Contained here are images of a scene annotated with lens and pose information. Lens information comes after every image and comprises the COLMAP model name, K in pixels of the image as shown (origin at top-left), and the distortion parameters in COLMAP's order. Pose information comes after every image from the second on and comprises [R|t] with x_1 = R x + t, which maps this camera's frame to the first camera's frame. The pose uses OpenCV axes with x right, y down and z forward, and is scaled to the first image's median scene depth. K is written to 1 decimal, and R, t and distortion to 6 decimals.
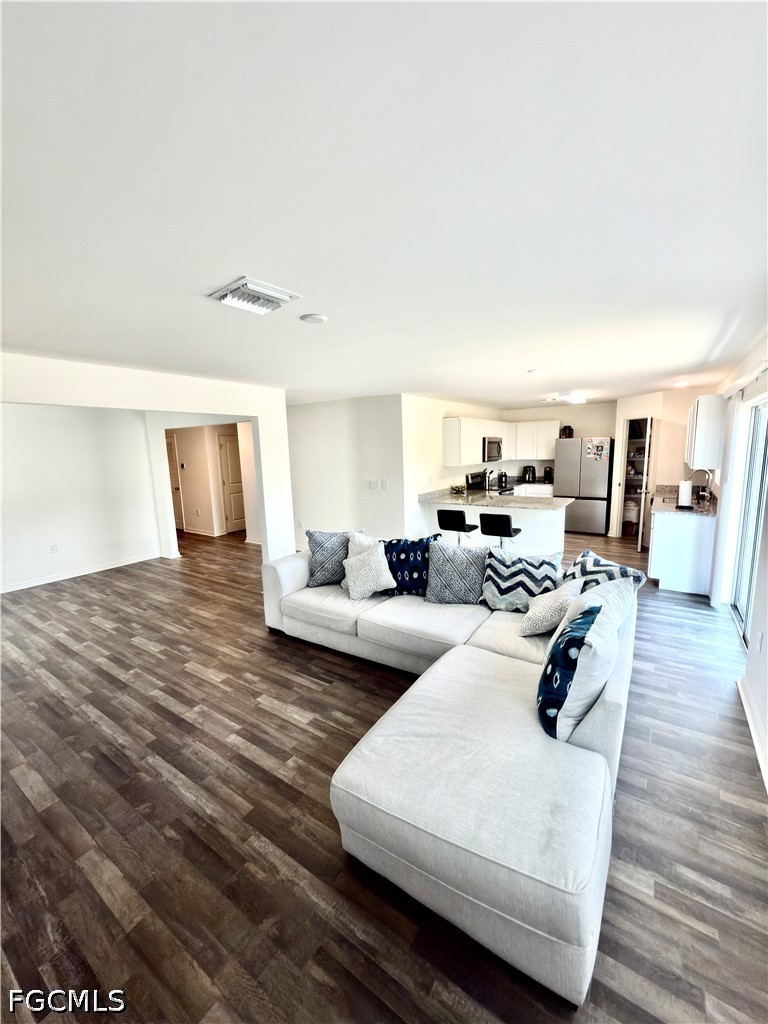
lens RADIAL K [[407.8, 0, 381.5], [0, 407.8, 569.3], [0, 0, 1]] dist [0.006490, -0.000041]
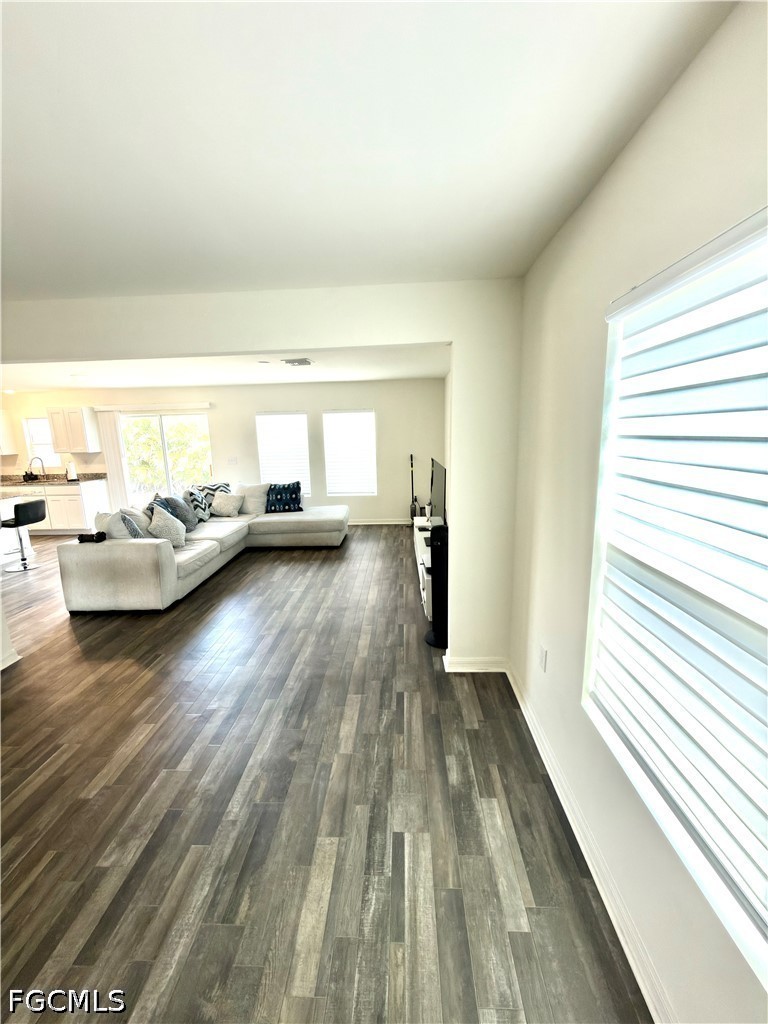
lens RADIAL K [[408.2, 0, 384.0], [0, 408.2, 512.0], [0, 0, 1]] dist [0.001738, 0.000011]
pose [[-0.534041, -0.123351, 0.836412, -1.609246], [0.284174, 0.905553, 0.314990, -0.275106], [-0.796270, 0.405904, -0.448549, 1.099019]]
